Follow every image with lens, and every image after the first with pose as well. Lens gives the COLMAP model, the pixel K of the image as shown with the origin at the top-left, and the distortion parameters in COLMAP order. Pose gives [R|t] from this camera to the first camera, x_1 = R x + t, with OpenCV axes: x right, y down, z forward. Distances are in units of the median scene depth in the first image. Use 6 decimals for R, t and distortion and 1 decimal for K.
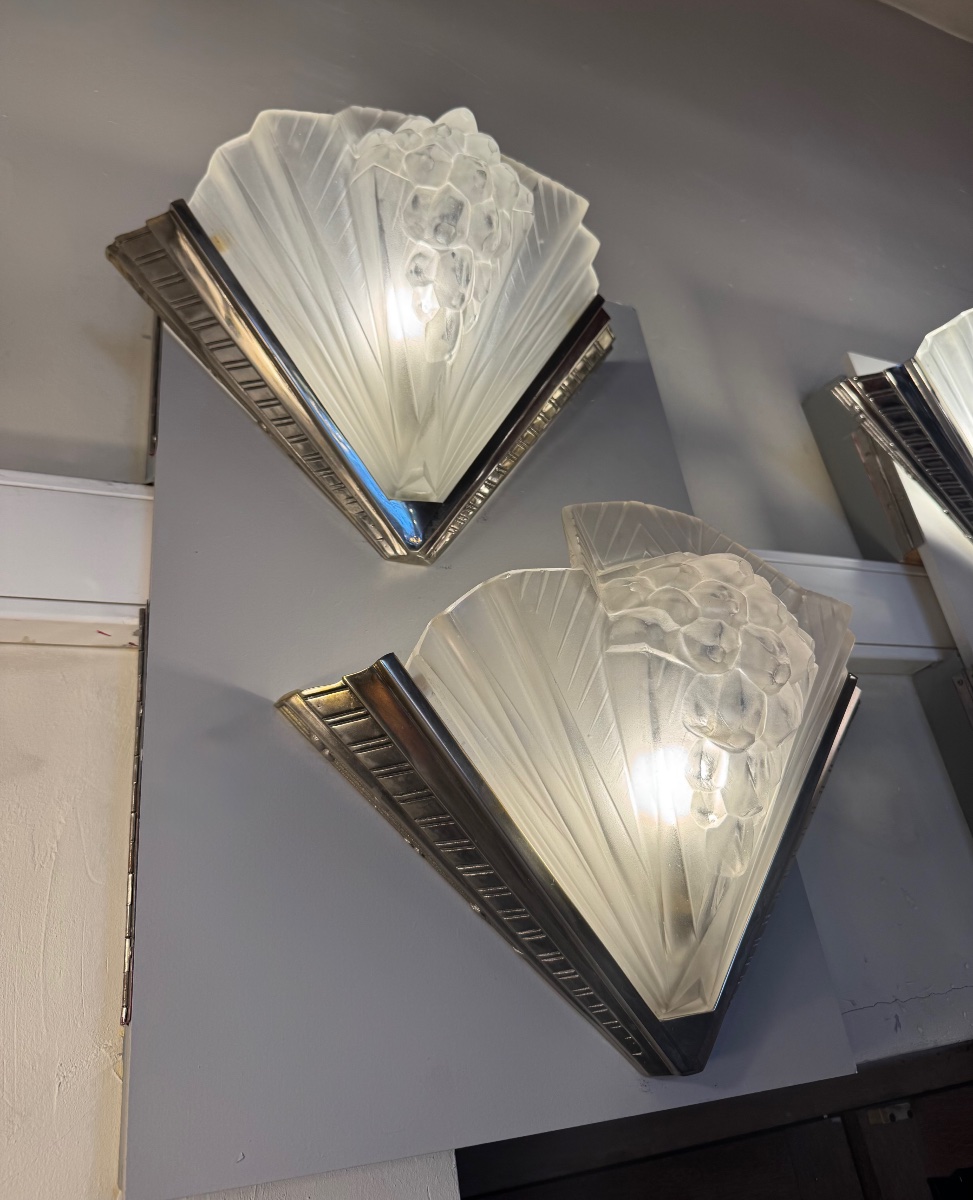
lens RADIAL K [[896.9, 0, 508.4], [0, 896.9, 552.5], [0, 0, 1]] dist [0.105322, -0.161452]
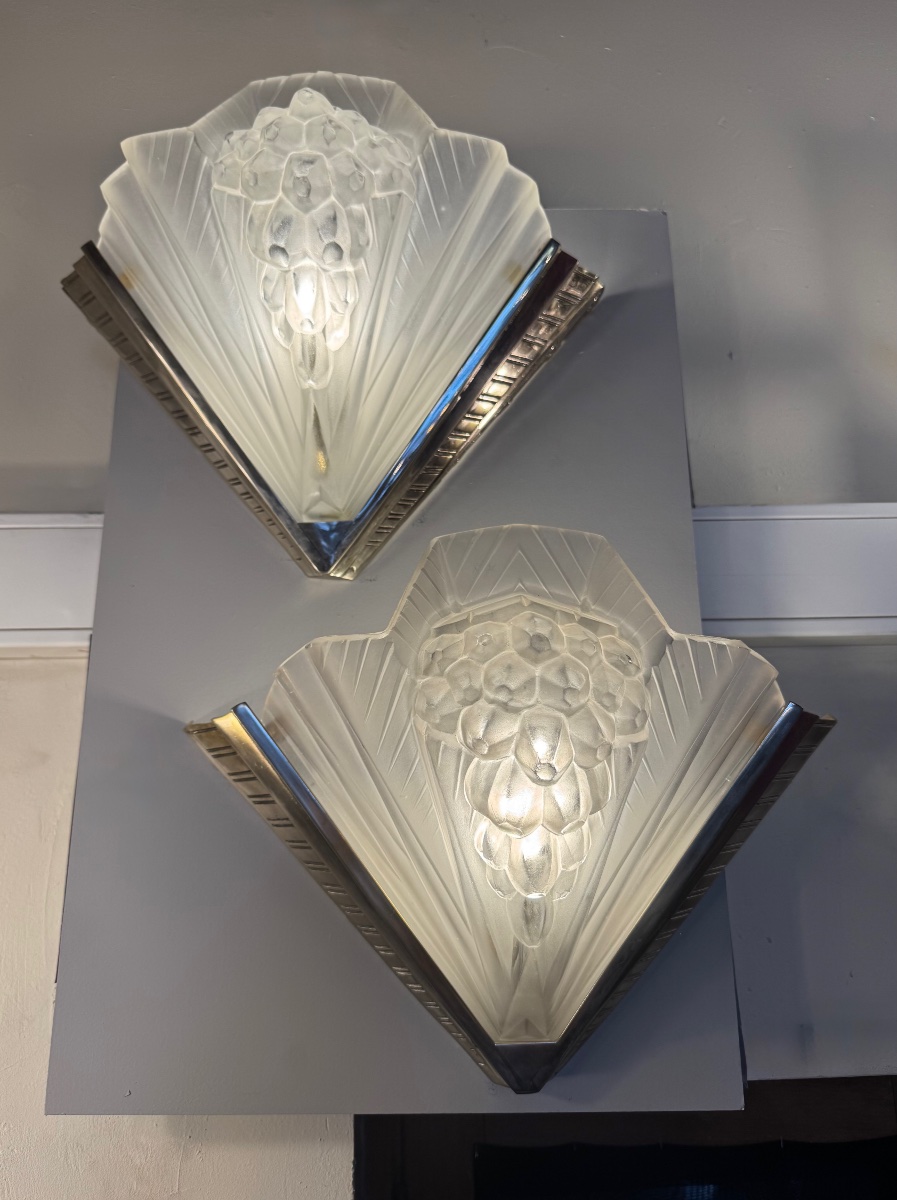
lens RADIAL K [[876.9, 0, 455.8], [0, 876.9, 604.6], [0, 0, 1]] dist [0.052524, -0.087730]
pose [[0.917949, 0.016841, -0.396341, 0.439329], [0.084505, 0.967865, 0.236845, -0.193657], [0.387593, -0.250904, 0.887028, 0.166288]]
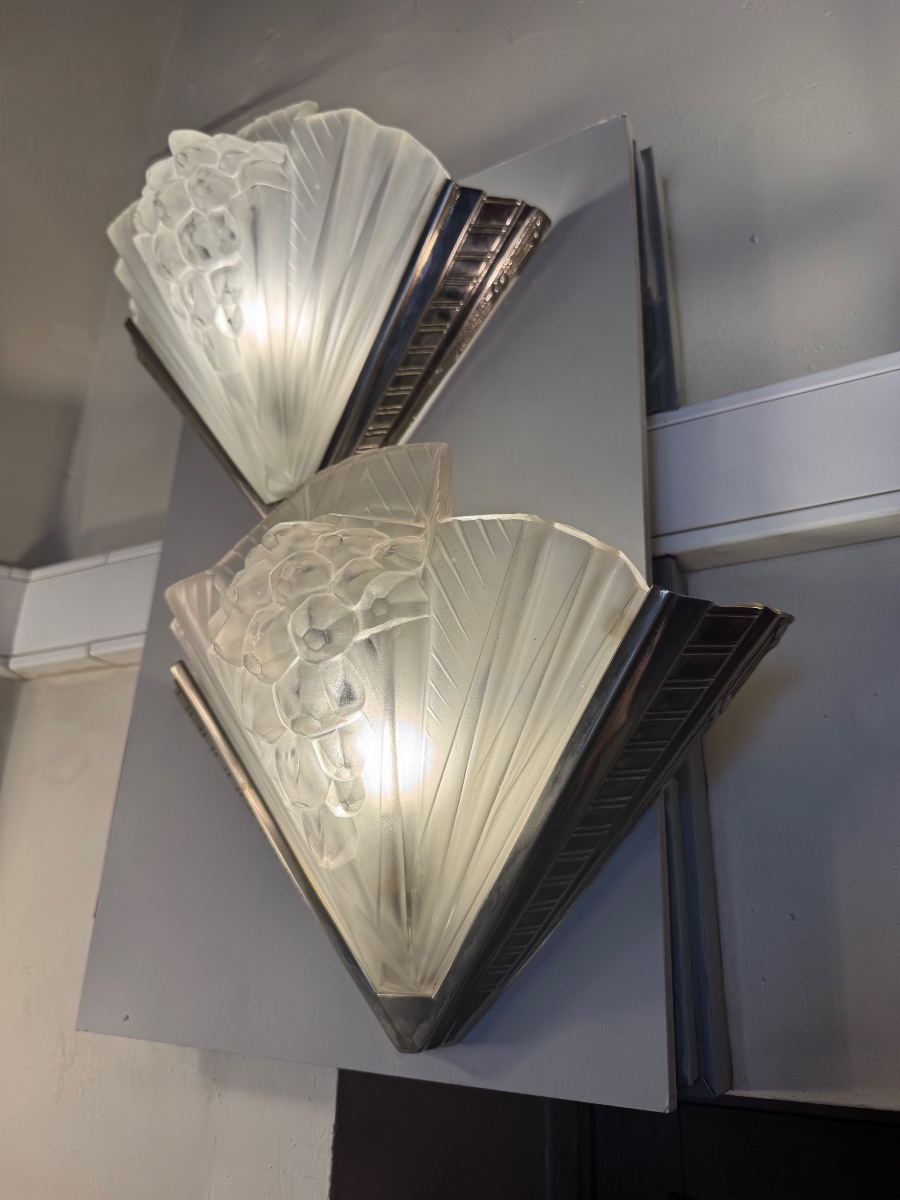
lens RADIAL K [[856.8, 0, 438.4], [0, 856.8, 594.3], [0, 0, 1]] dist [-0.005494, -0.007179]
pose [[0.603453, -0.138677, -0.785248, 0.836000], [0.281702, 0.958338, 0.047239, 0.060767], [0.745982, -0.249713, 0.617377, 0.491396]]
